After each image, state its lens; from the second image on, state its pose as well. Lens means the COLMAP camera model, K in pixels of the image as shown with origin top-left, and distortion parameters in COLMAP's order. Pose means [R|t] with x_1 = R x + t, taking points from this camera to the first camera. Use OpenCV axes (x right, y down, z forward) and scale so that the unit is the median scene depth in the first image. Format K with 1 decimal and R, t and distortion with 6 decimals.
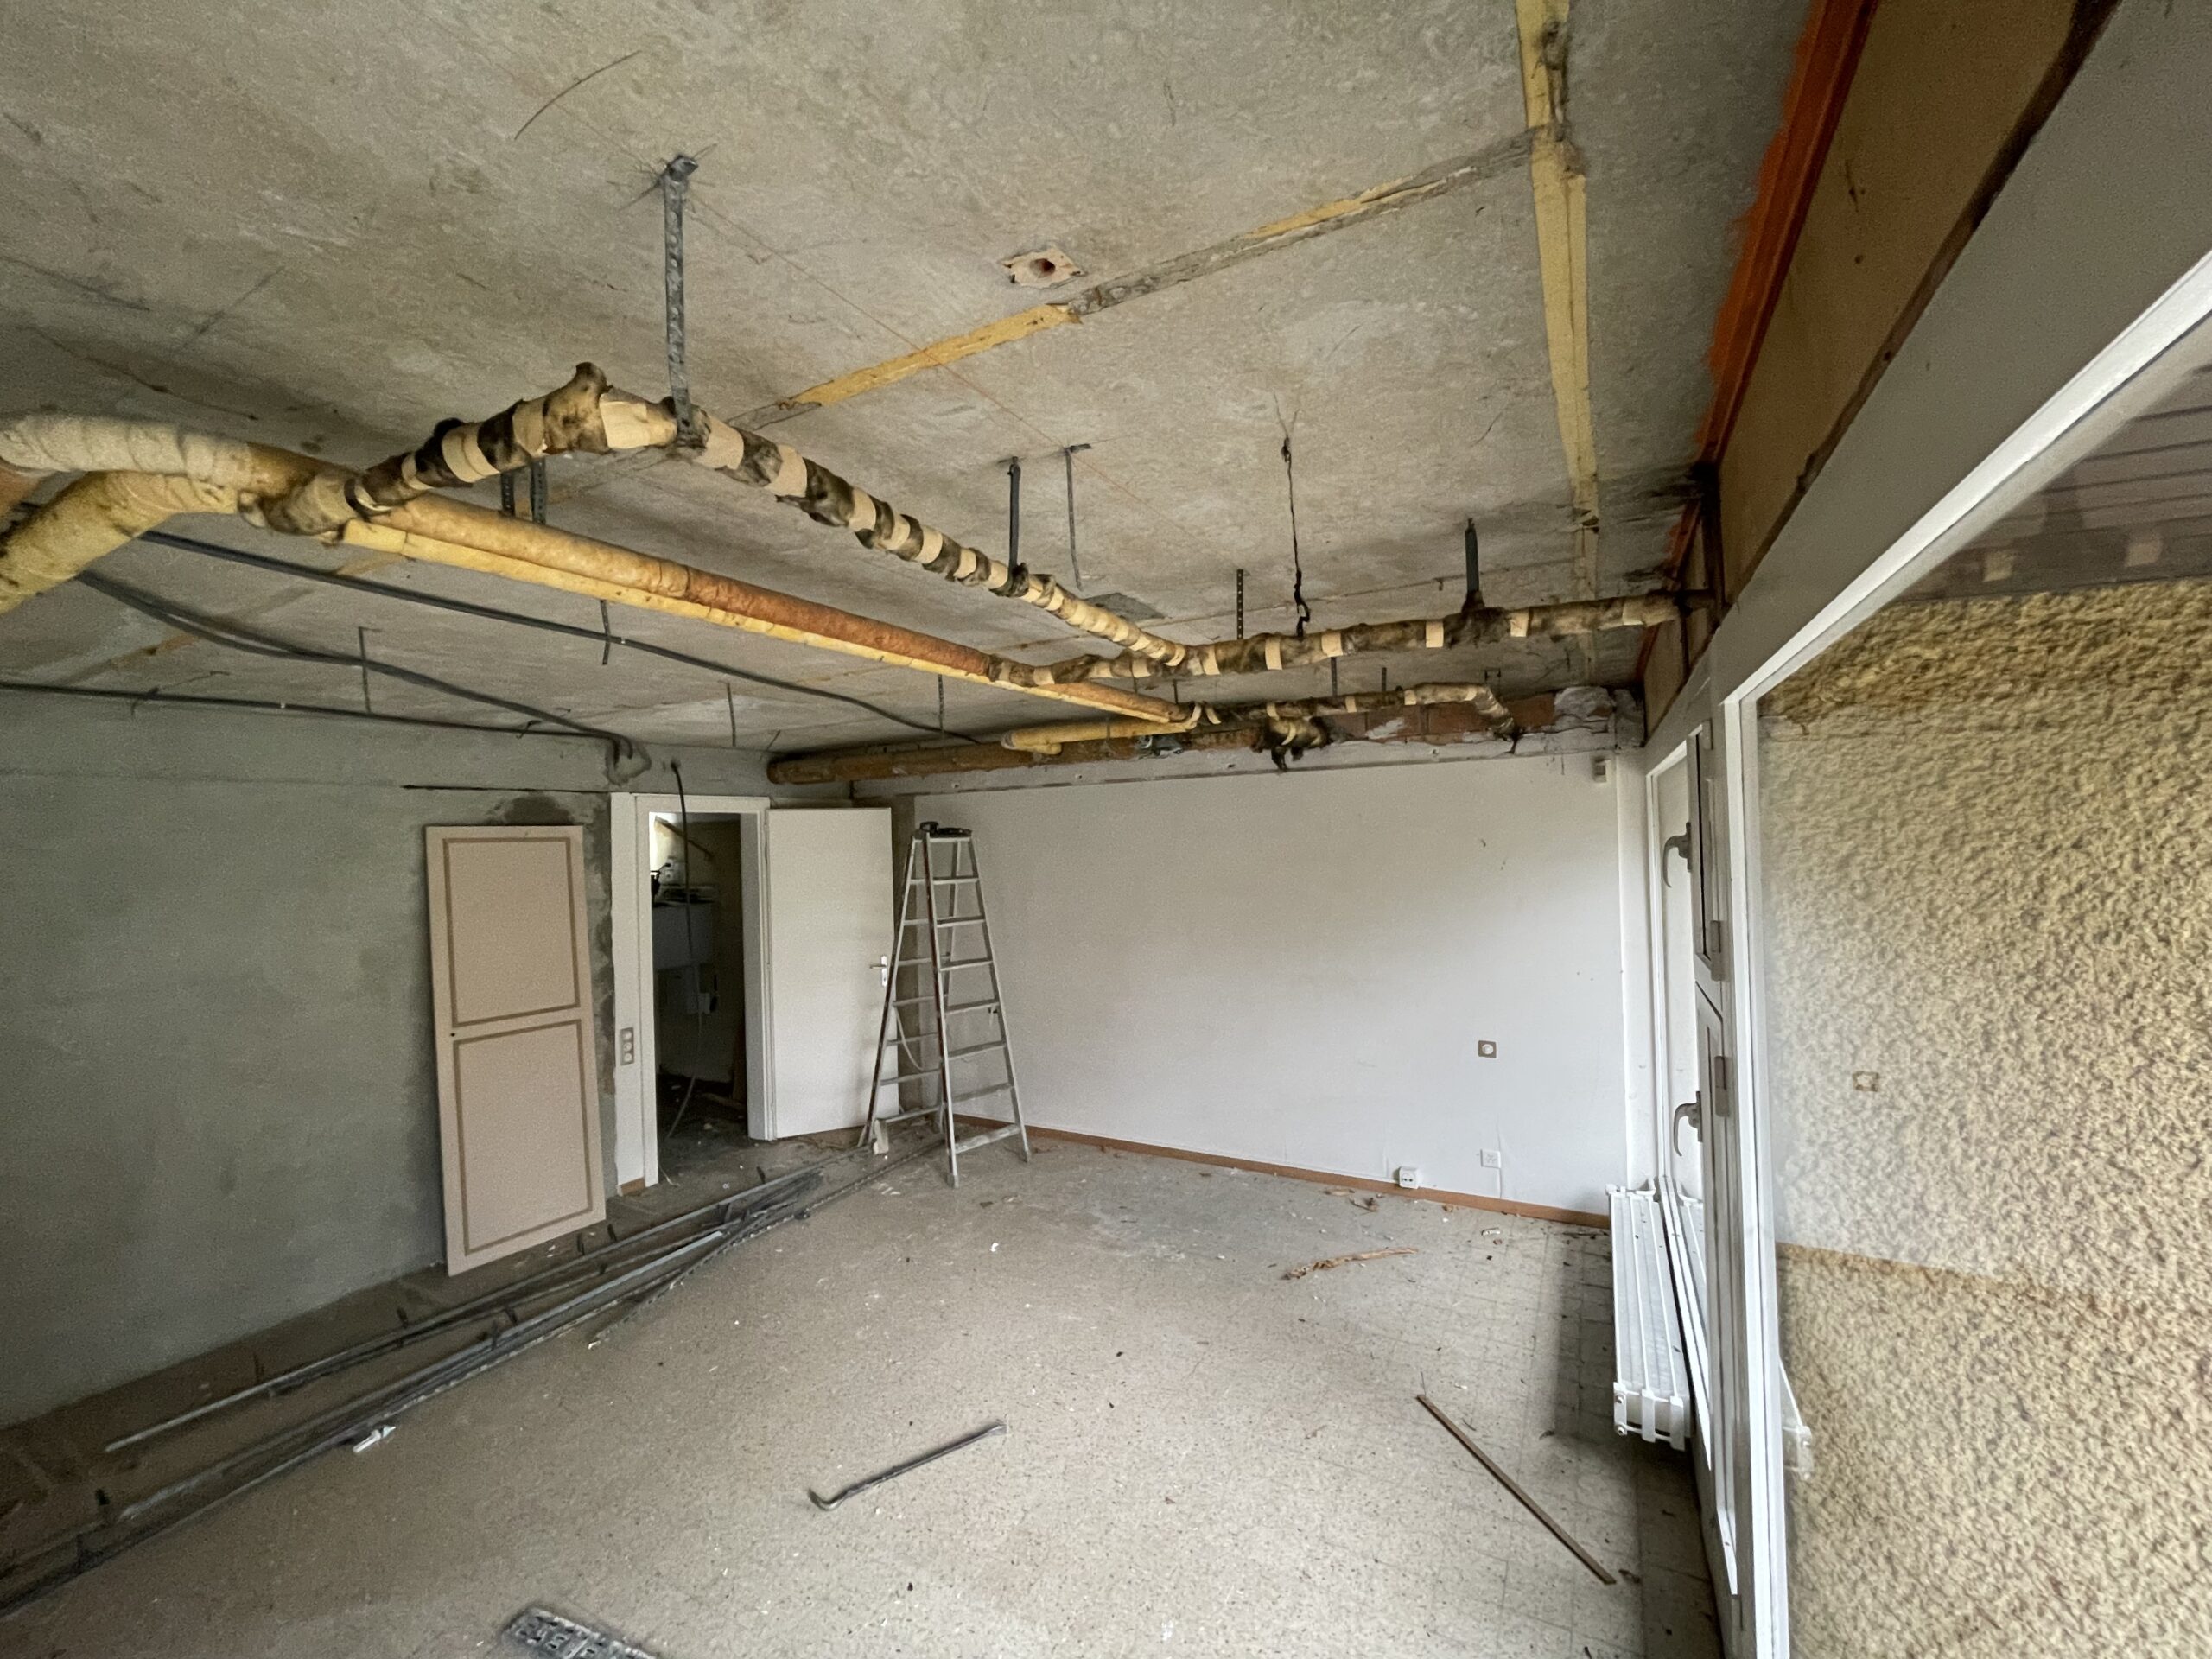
lens RADIAL K [[887.5, 0, 1103.2], [0, 887.5, 822.3], [0, 0, 1]] dist [0.000307, -0.000085]
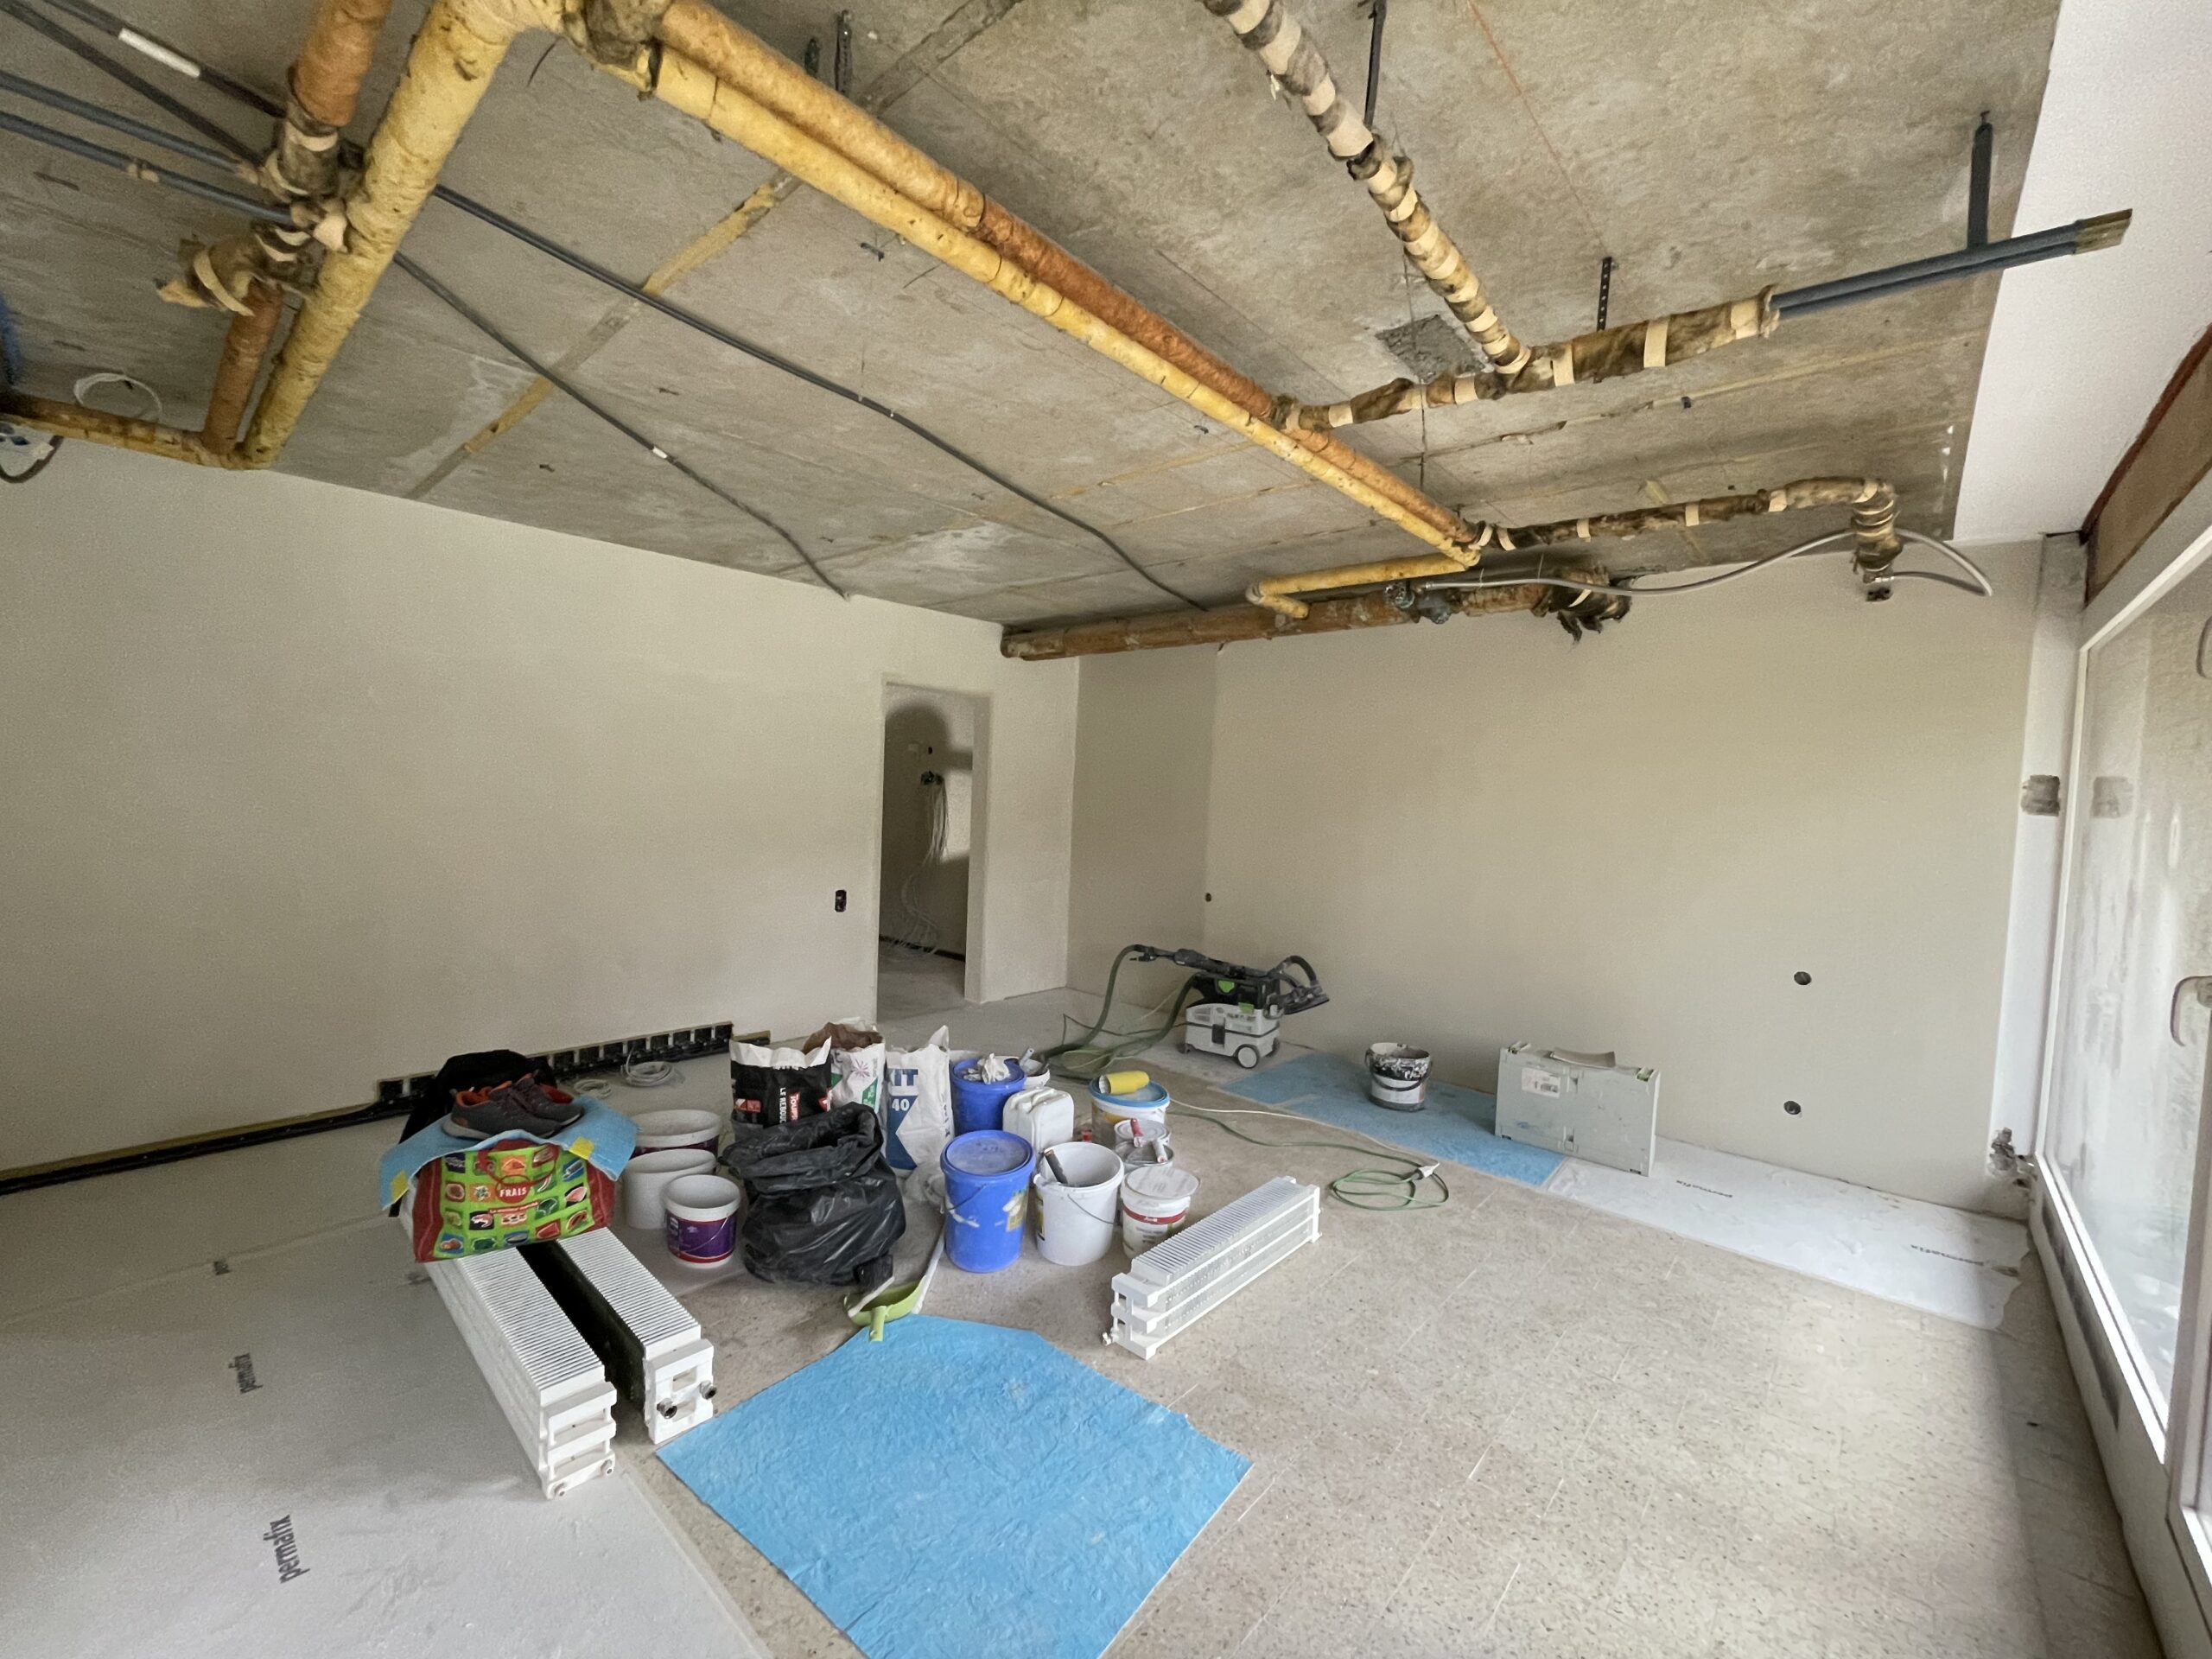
lens RADIAL K [[887.5, 0, 1103.2], [0, 887.5, 822.3], [0, 0, 1]] dist [0.000307, -0.000085]
pose [[0.972206, 0.074596, -0.221924, -0.065739], [-0.061814, 0.996033, 0.064007, 0.178274], [0.225818, -0.048510, 0.972961, 0.078296]]
